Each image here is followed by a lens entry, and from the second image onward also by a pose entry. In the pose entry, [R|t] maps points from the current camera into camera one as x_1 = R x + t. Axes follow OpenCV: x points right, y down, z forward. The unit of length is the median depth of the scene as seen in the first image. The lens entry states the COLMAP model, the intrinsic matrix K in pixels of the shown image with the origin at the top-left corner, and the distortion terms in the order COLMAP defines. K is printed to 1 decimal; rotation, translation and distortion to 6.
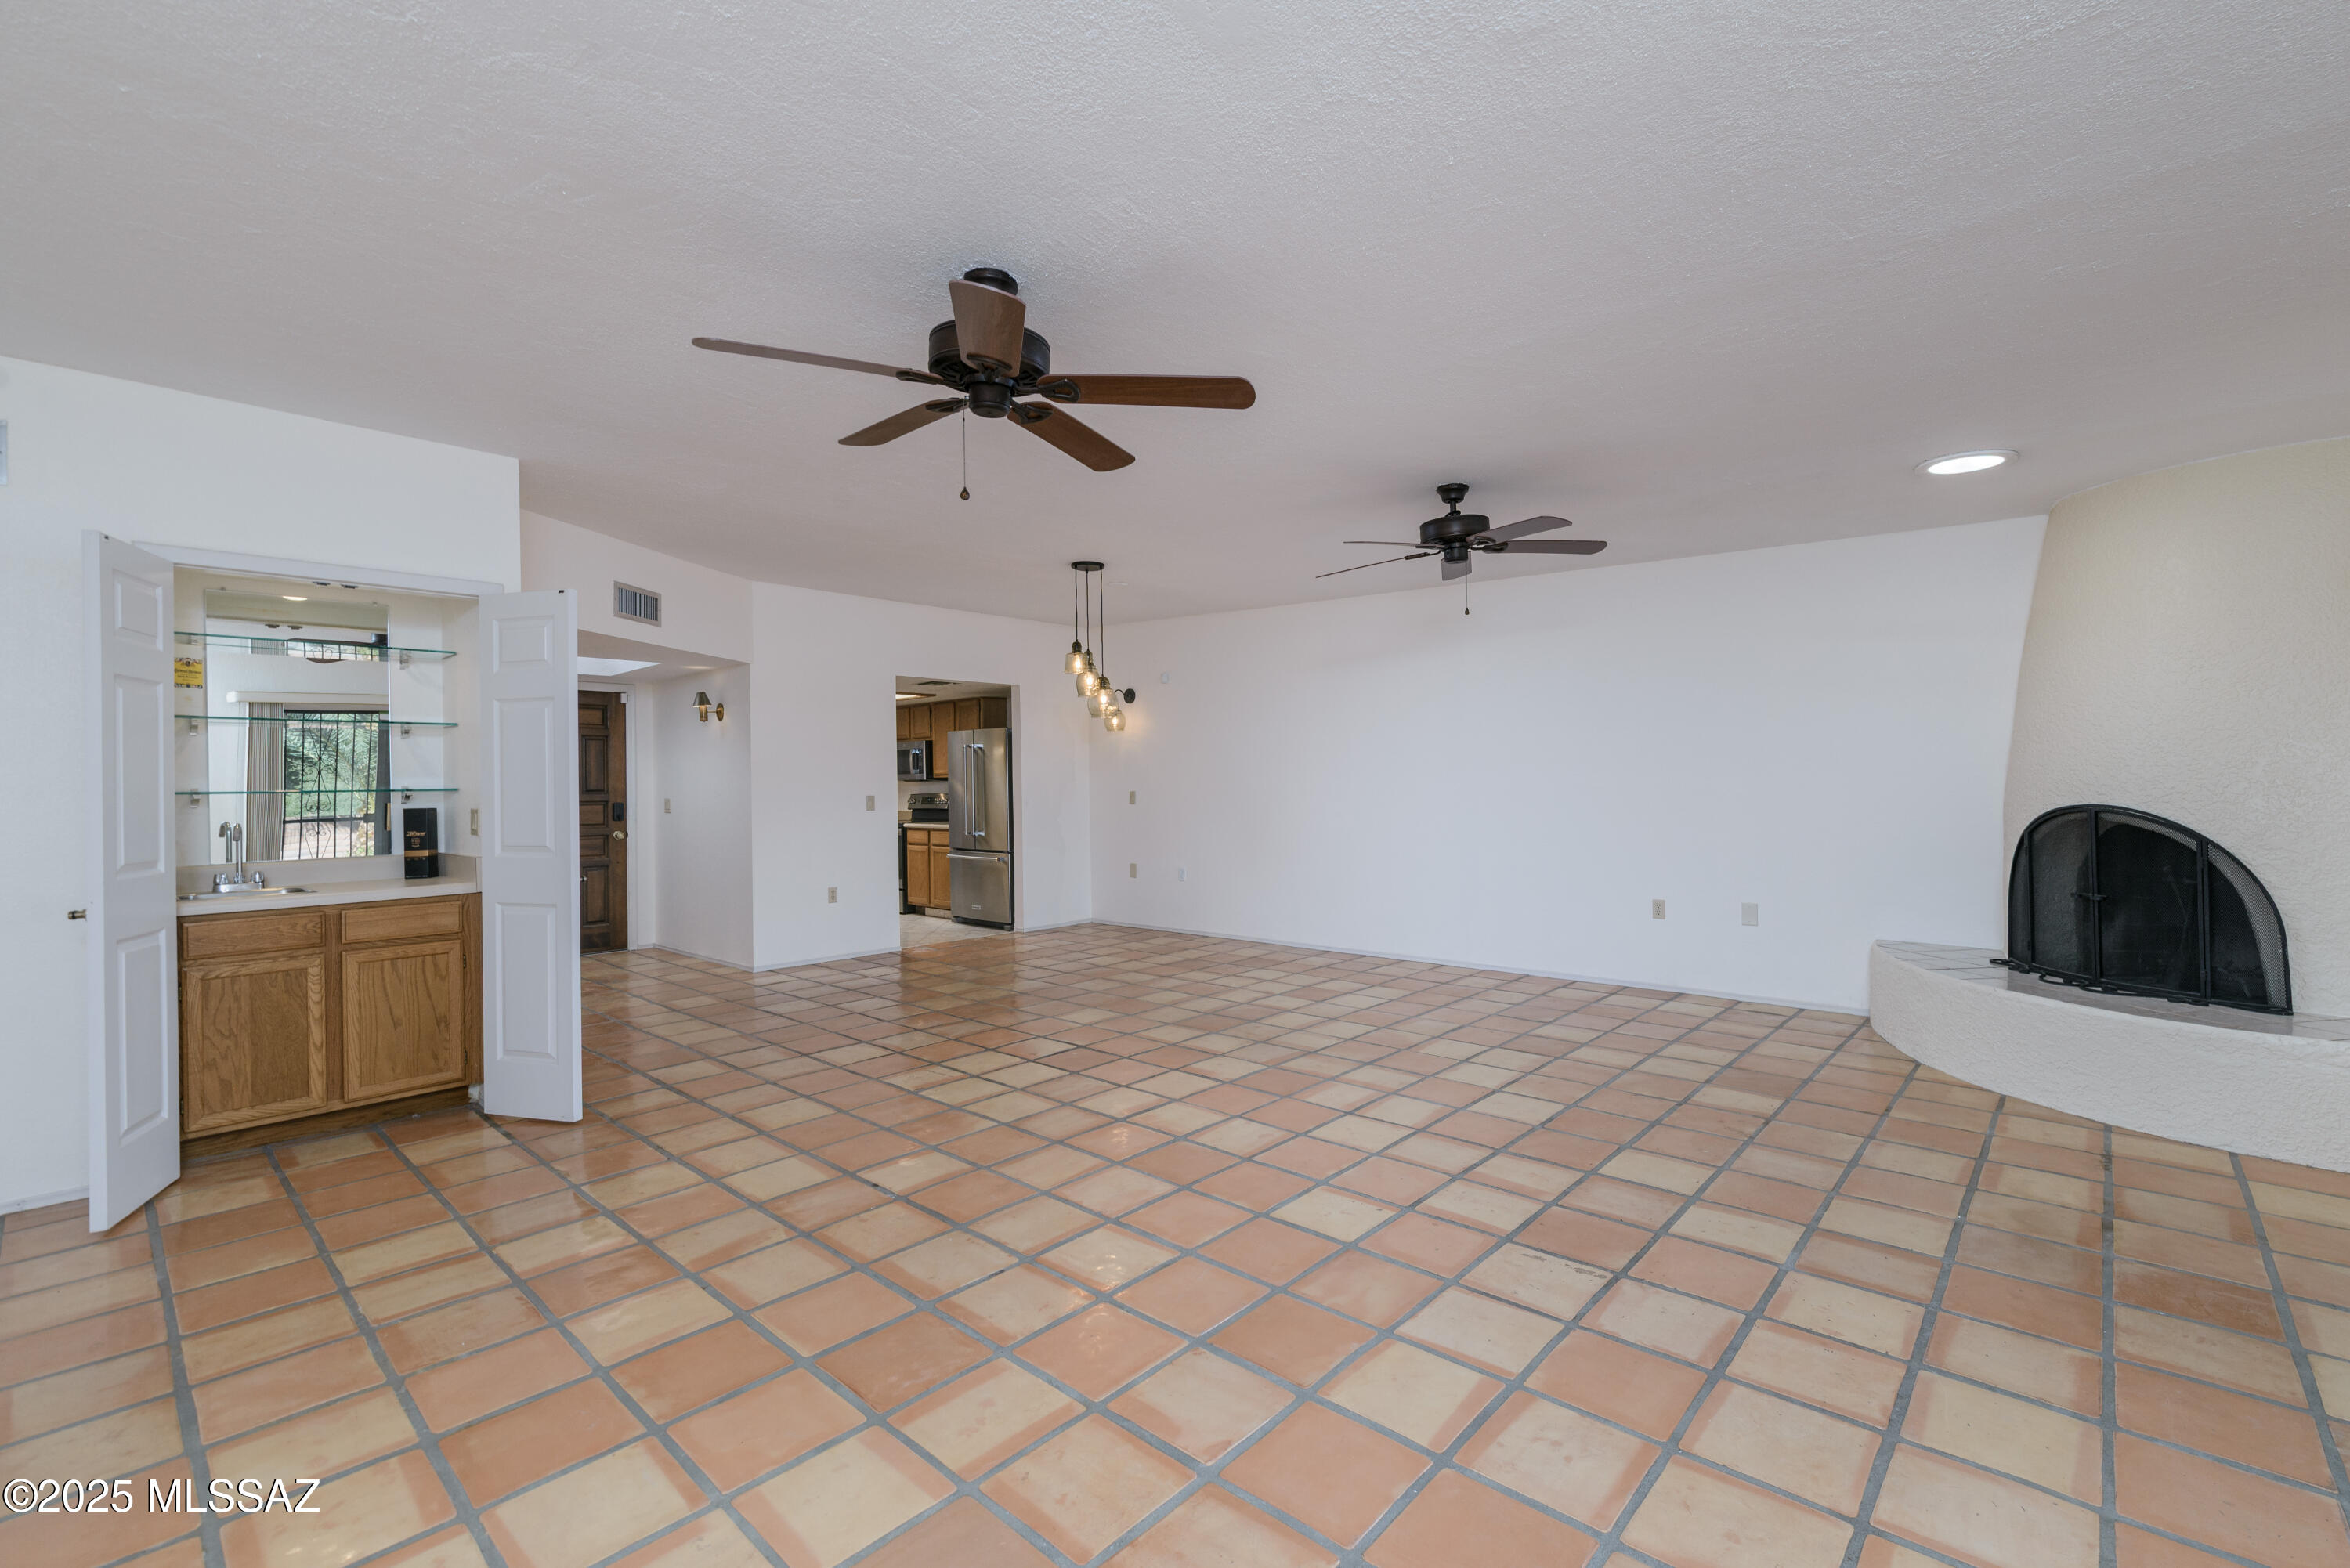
lens RADIAL K [[1002.8, 0, 1188.8], [0, 1002.8, 788.5], [0, 0, 1]] dist [0.002987, -0.002027]
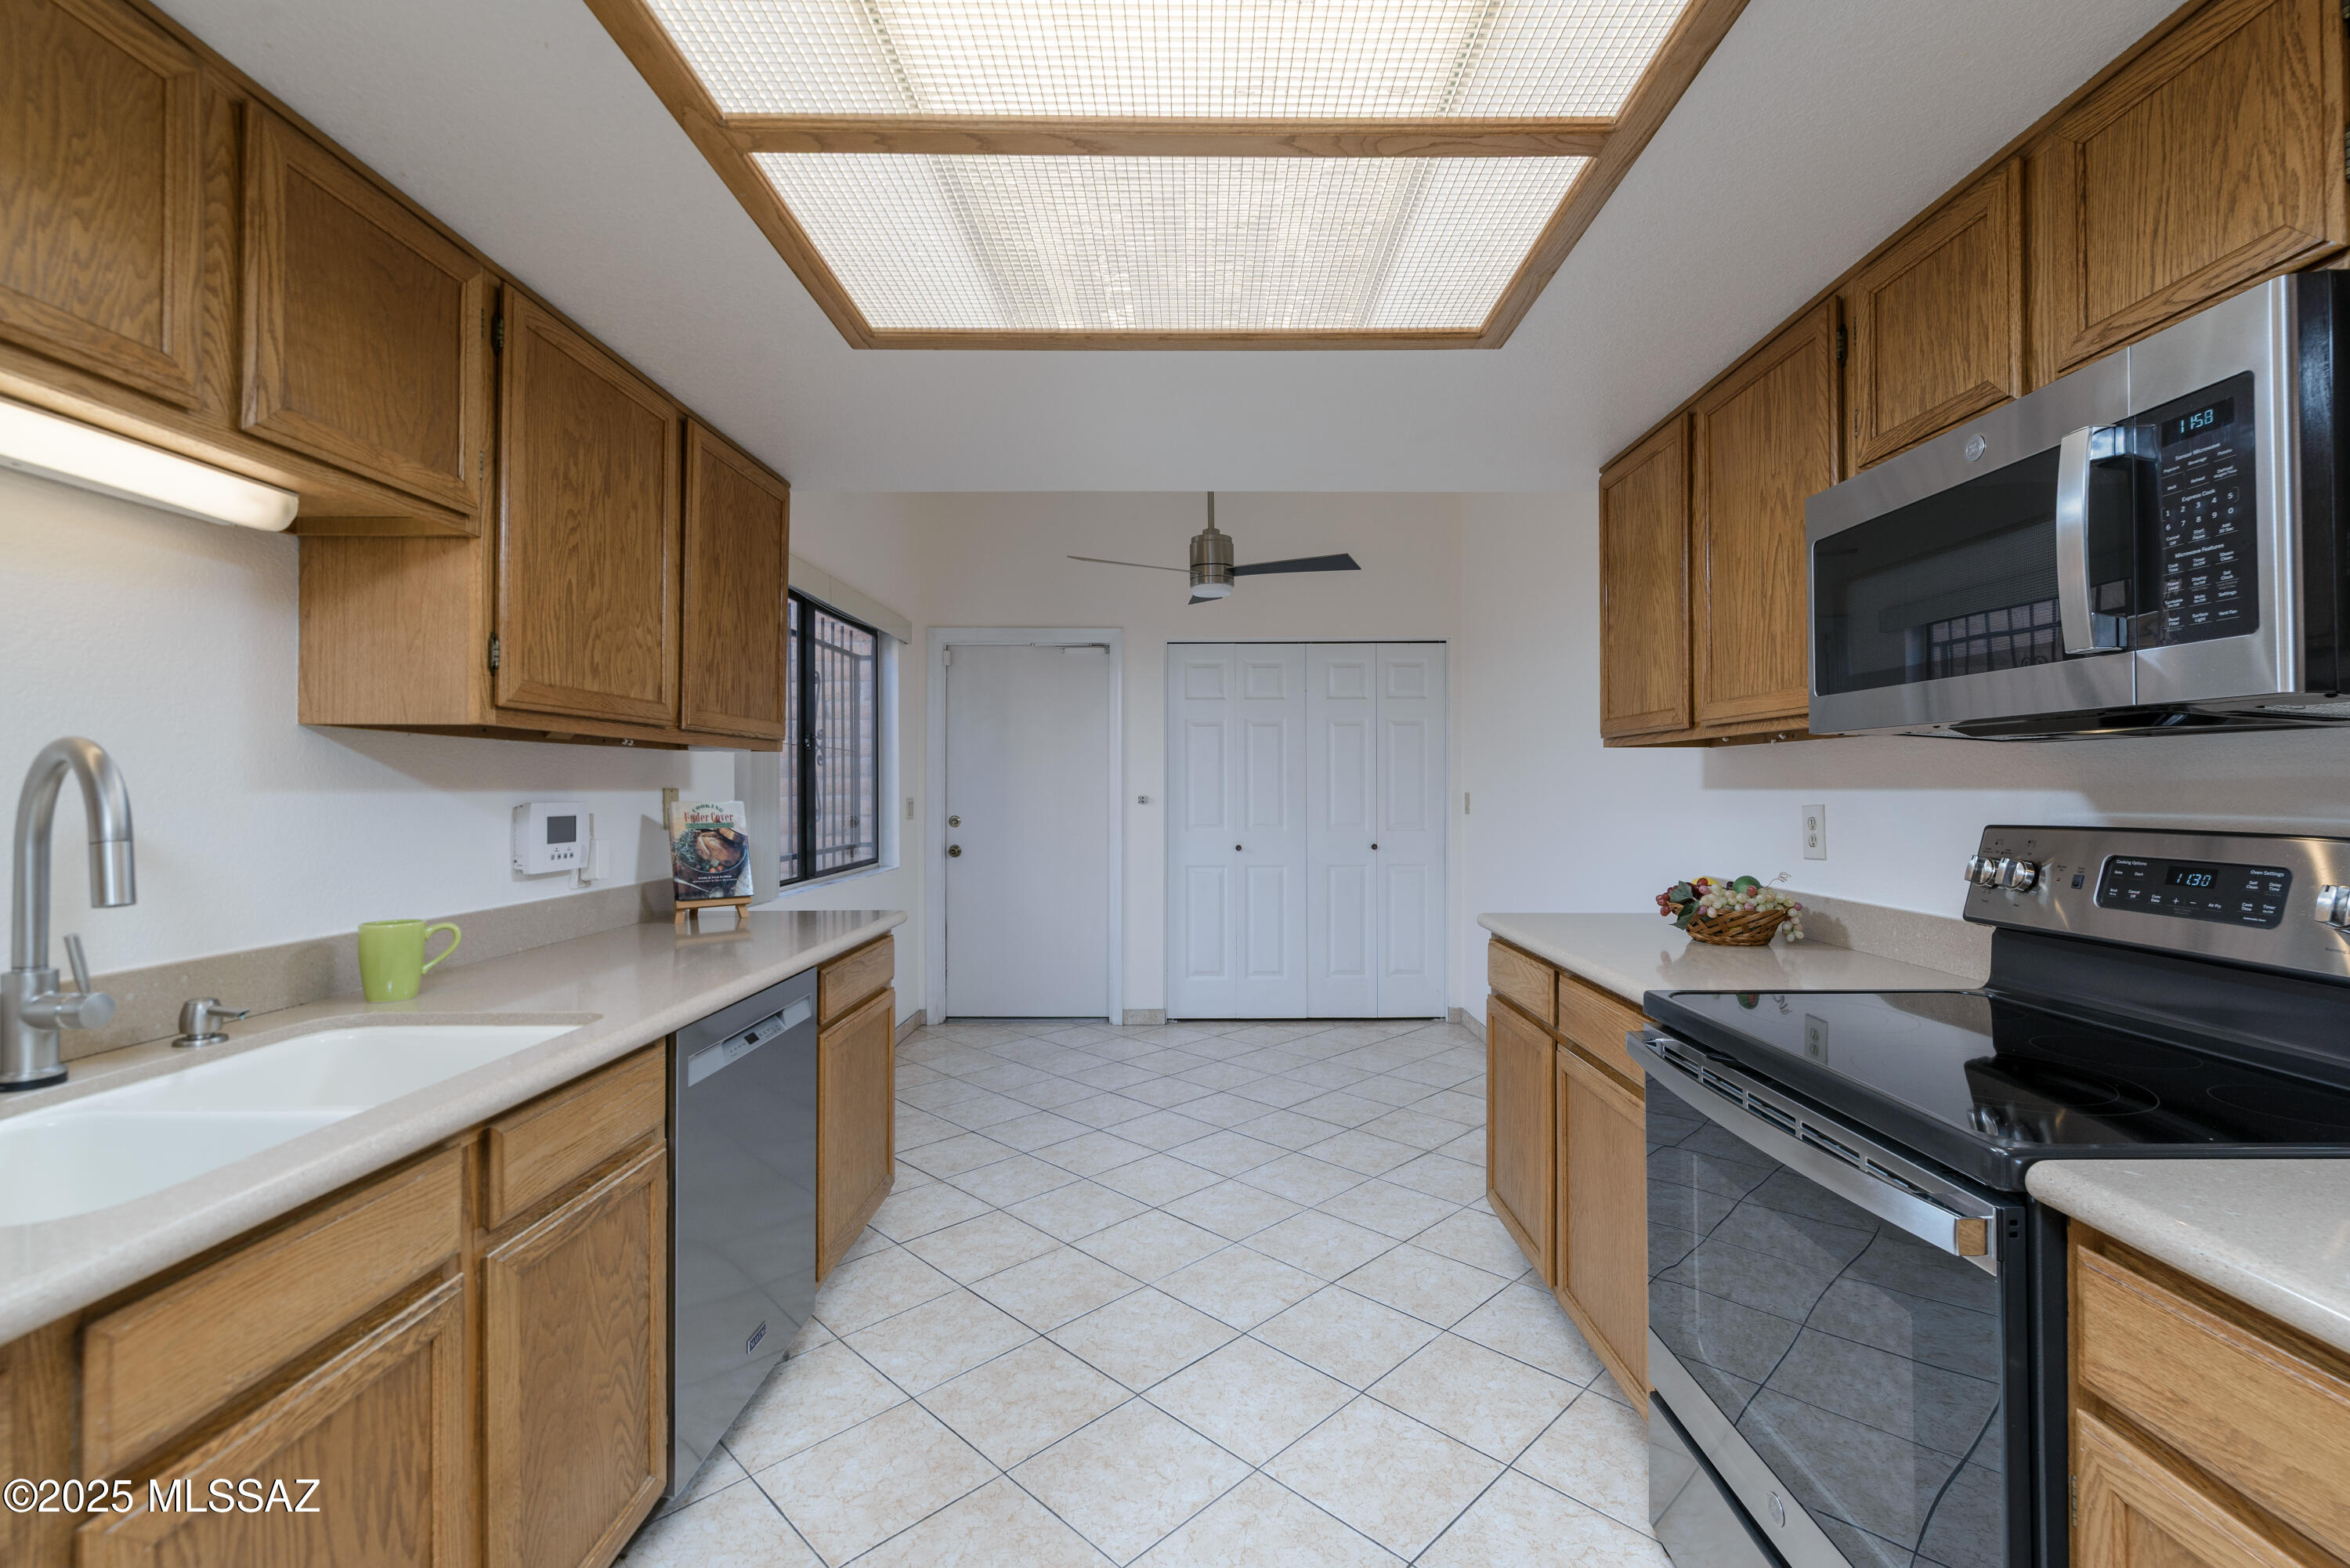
lens RADIAL K [[1002.8, 0, 1198.6], [0, 1002.8, 779.2], [0, 0, 1]] dist [0.002987, -0.002027]
pose [[0.671385, 0.007575, -0.741070, -0.571691], [-0.011957, 0.999928, -0.000611, 0.000285], [0.741013, 0.009271, 0.671427, 1.882465]]
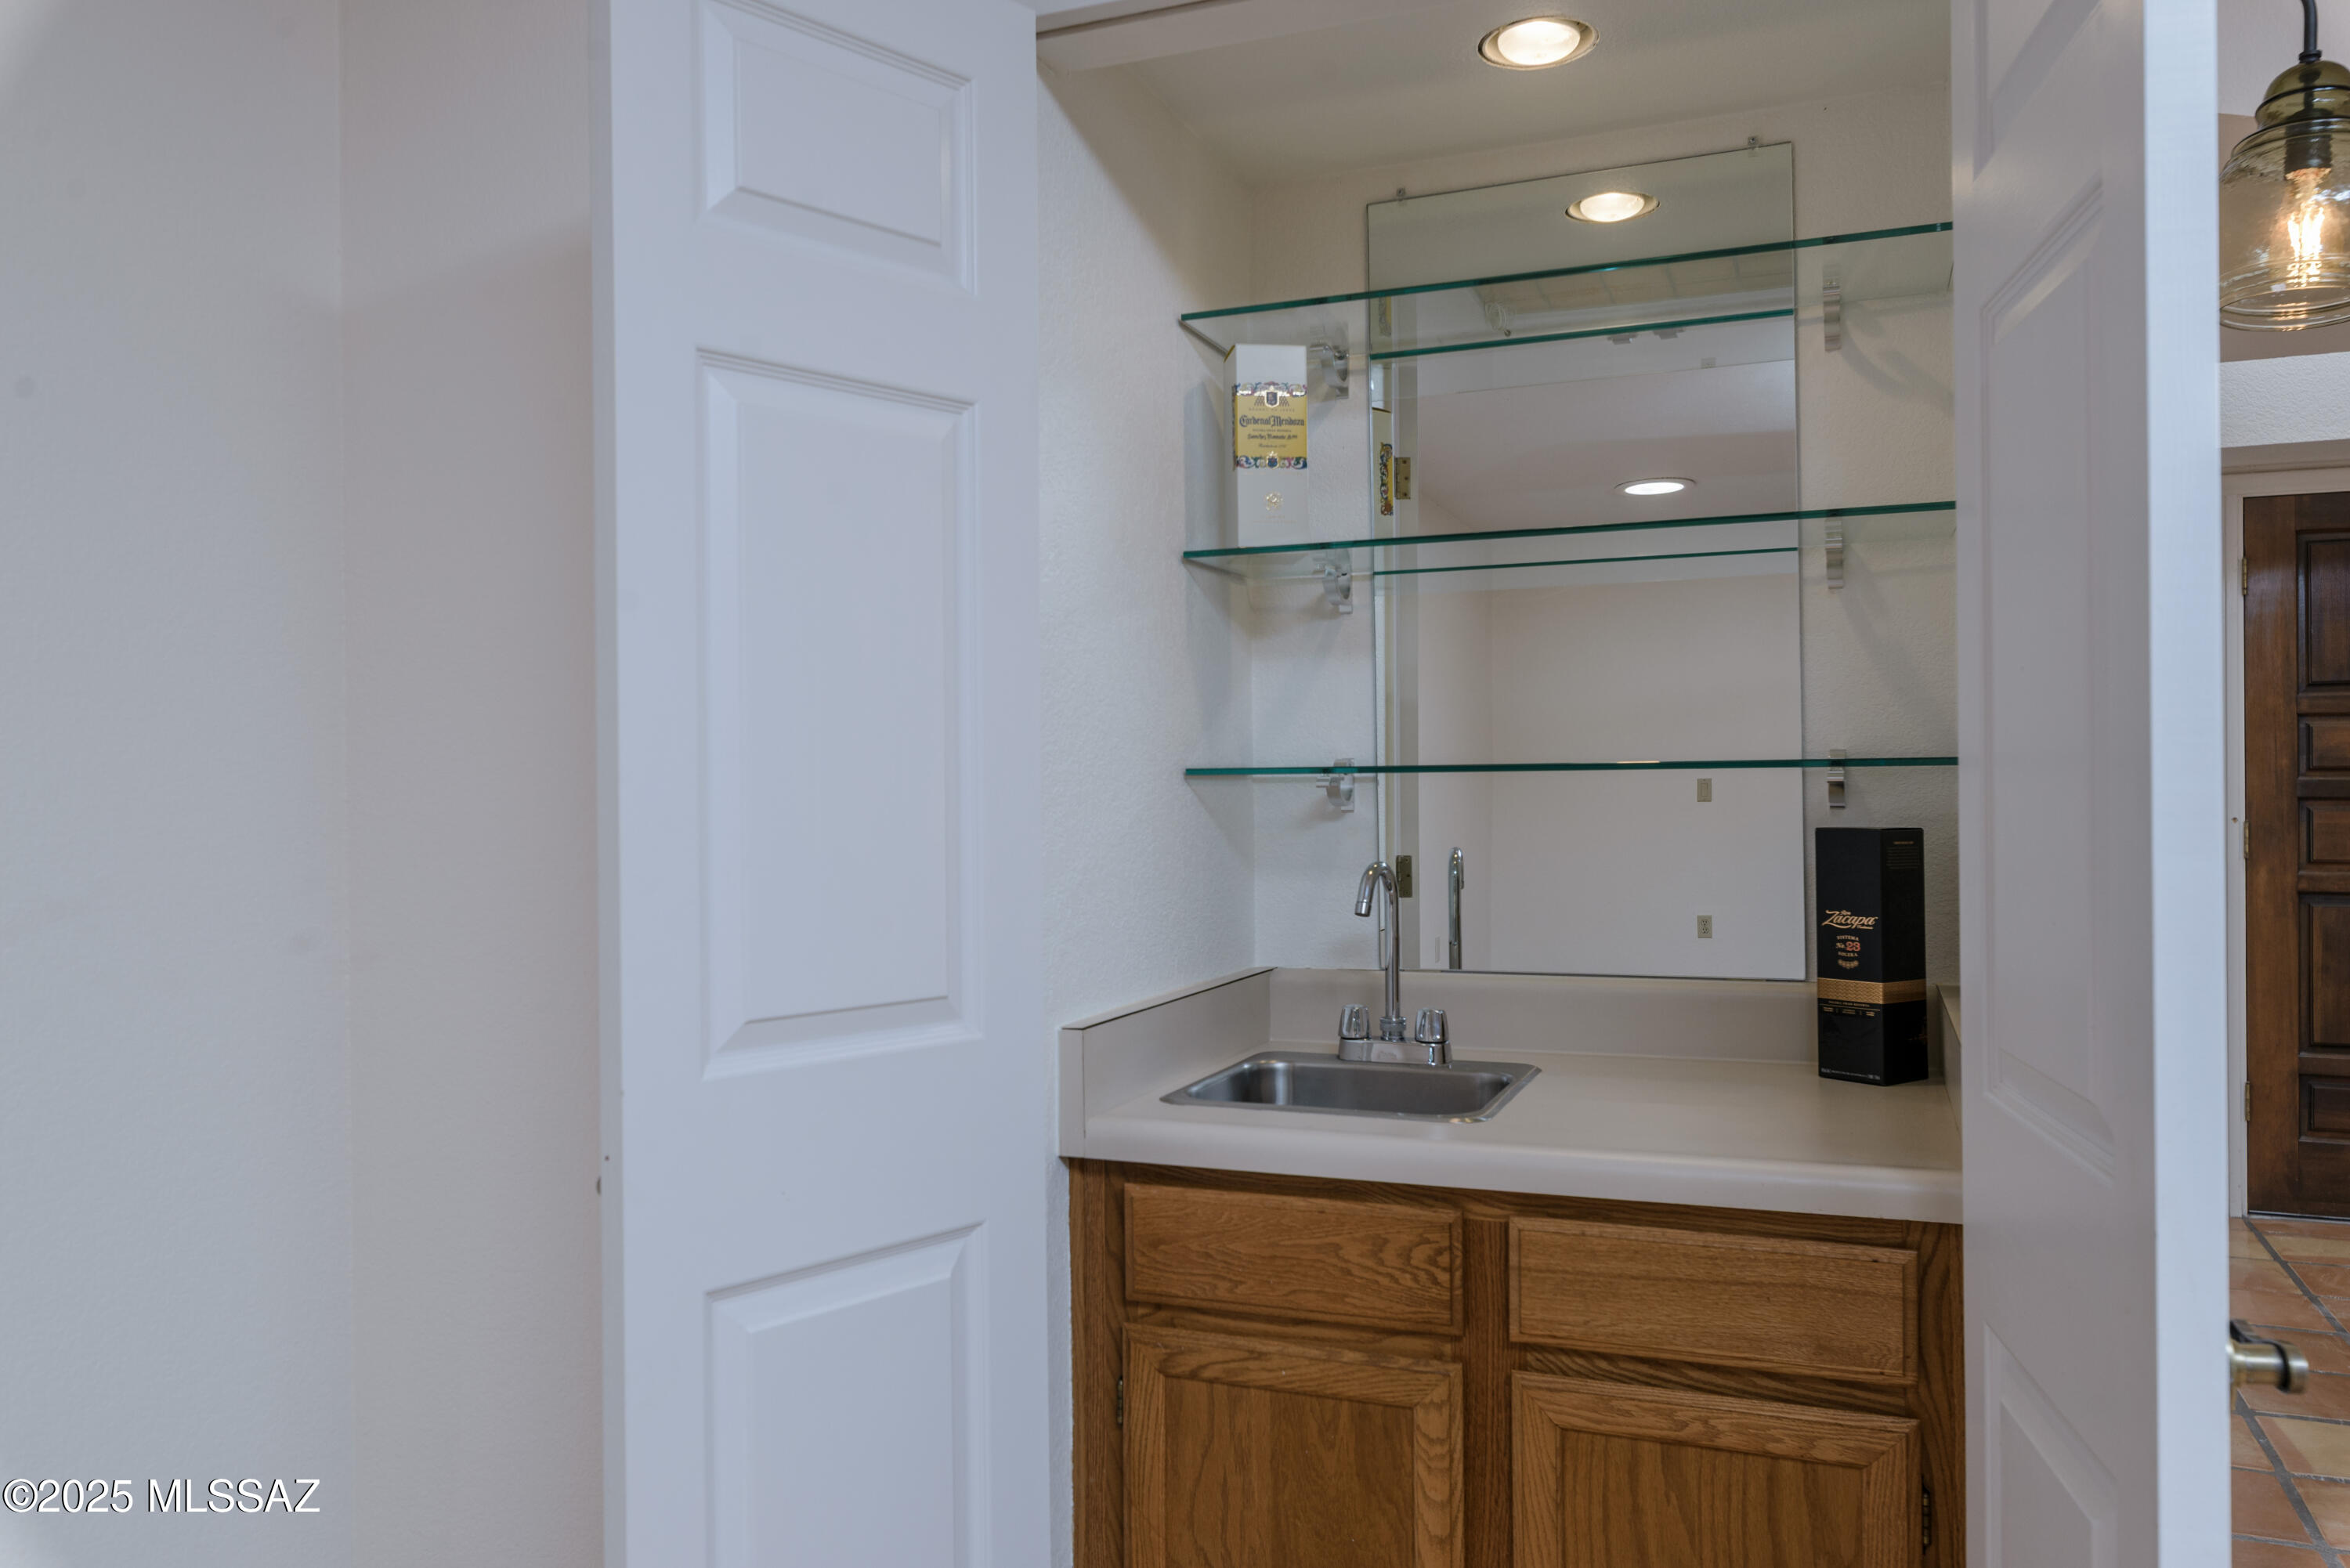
lens RADIAL K [[1647.5, 0, 1194.9], [0, 1647.5, 771.7], [0, 0, 1]] dist [-0.031347, -0.002290]
pose [[0.341272, 0.000315, -0.939964, -0.370329], [0.002838, 0.999995, 0.001365, 0.002905], [0.939960, -0.003133, 0.341270, 0.615503]]
